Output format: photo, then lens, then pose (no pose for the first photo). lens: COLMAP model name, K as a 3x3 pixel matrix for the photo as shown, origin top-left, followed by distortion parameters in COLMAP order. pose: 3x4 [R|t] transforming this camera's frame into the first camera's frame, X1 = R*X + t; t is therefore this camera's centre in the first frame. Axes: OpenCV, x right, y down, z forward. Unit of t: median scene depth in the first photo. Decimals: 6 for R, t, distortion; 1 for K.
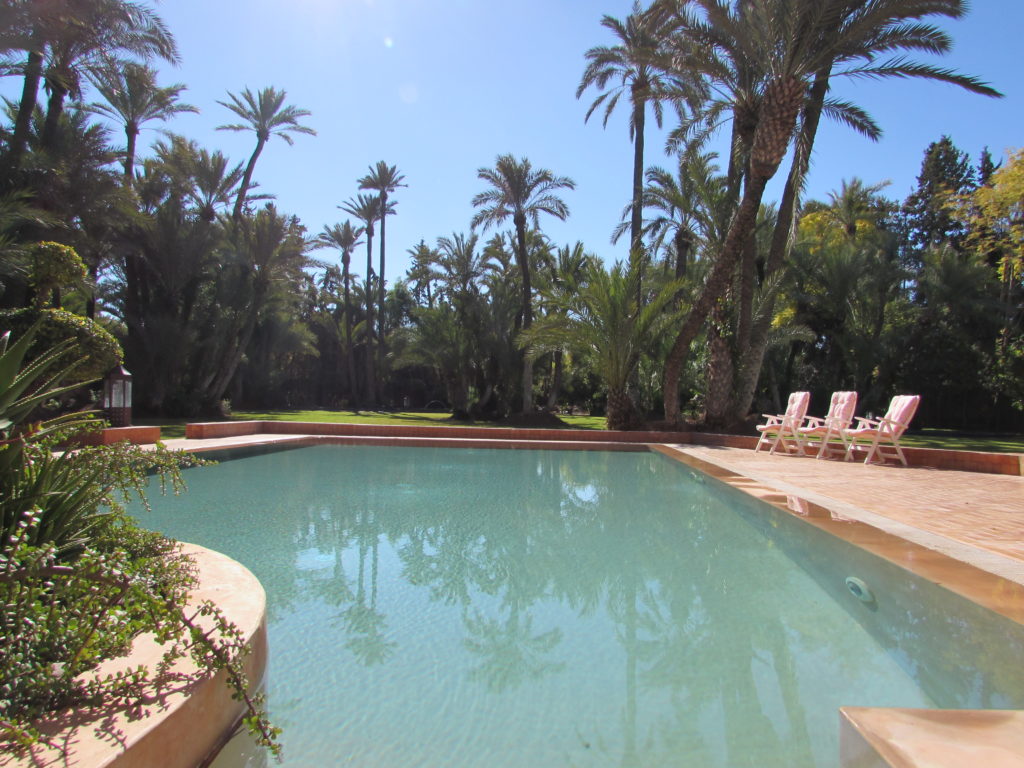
lens RADIAL K [[722.0, 0, 510.3], [0, 722.0, 388.2], [0, 0, 1]] dist [-0.043878, 0.021957]
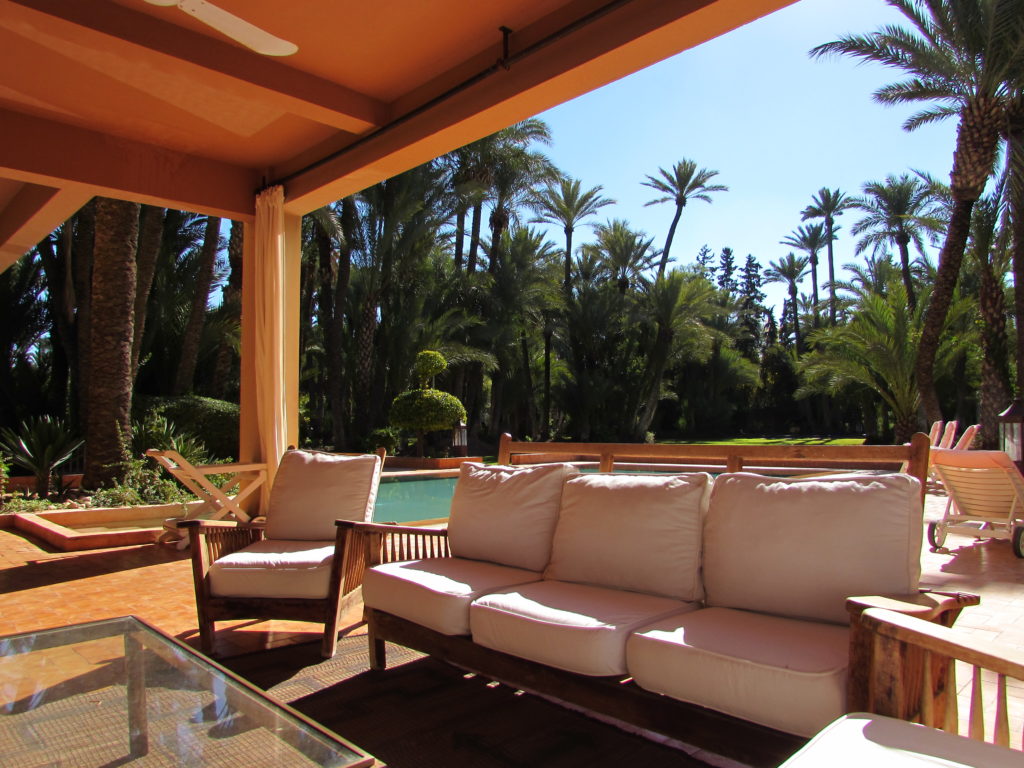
lens RADIAL K [[722.0, 0, 511.4], [0, 722.0, 388.2], [0, 0, 1]] dist [-0.043878, 0.021957]
pose [[0.755141, -0.064093, -0.652422, 0.219443], [0.039838, 0.997856, -0.051918, -0.004728], [0.654351, 0.013214, 0.756075, -0.064592]]
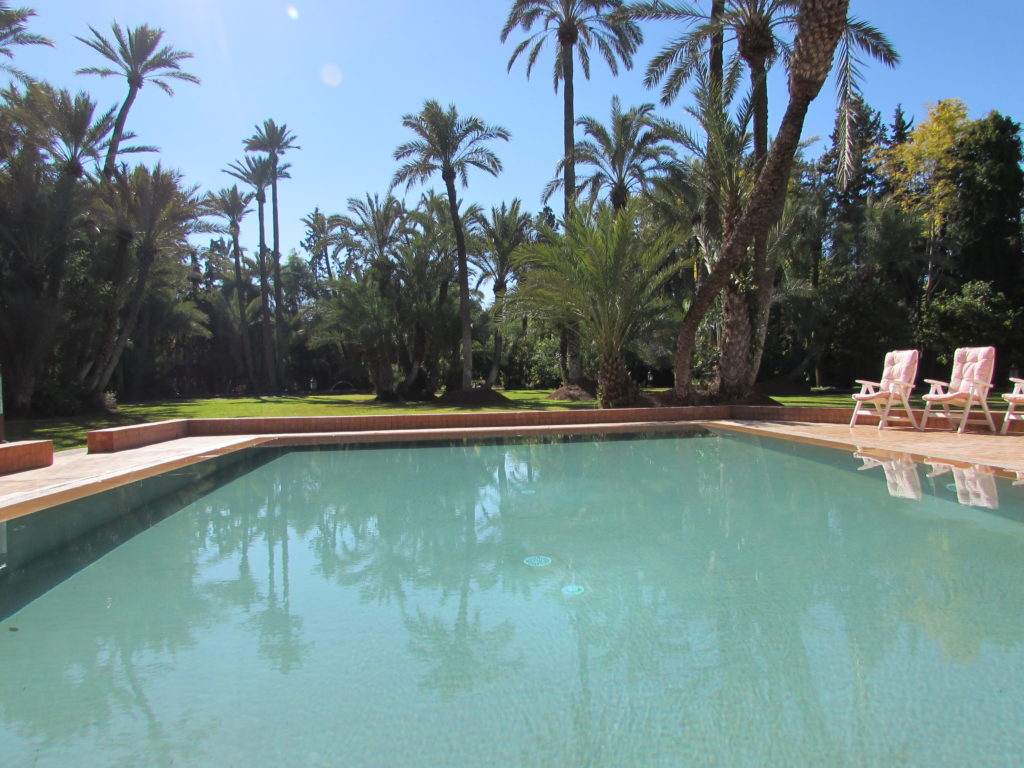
lens RADIAL K [[722.0, 0, 510.9], [0, 722.0, 386.9], [0, 0, 1]] dist [-0.043878, 0.021957]
pose [[0.987214, -0.047402, 0.152192, -0.056885], [0.042270, 0.998429, 0.036782, -0.000749], [-0.153697, -0.029879, 0.987666, 0.095758]]
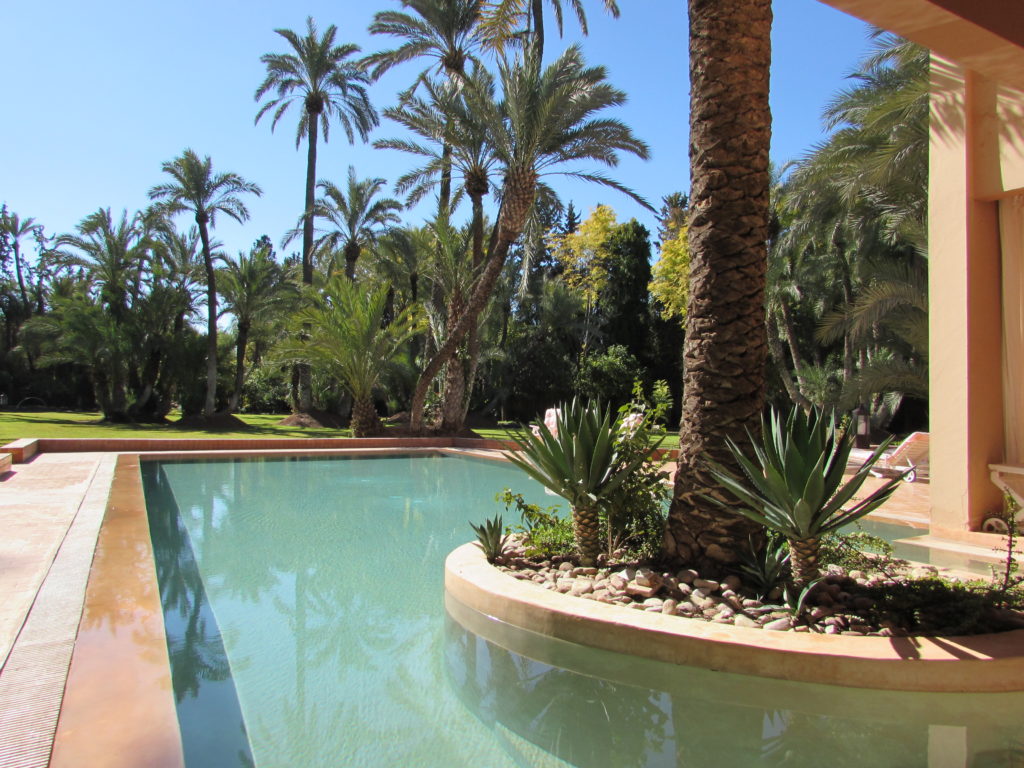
lens RADIAL K [[722.0, 0, 513.1], [0, 722.0, 391.7], [0, 0, 1]] dist [-0.043878, 0.021957]
pose [[0.839116, 0.002145, 0.543948, -0.153731], [-0.012367, 0.999809, 0.015136, -0.017374], [-0.543812, -0.019428, 0.838982, -0.048822]]
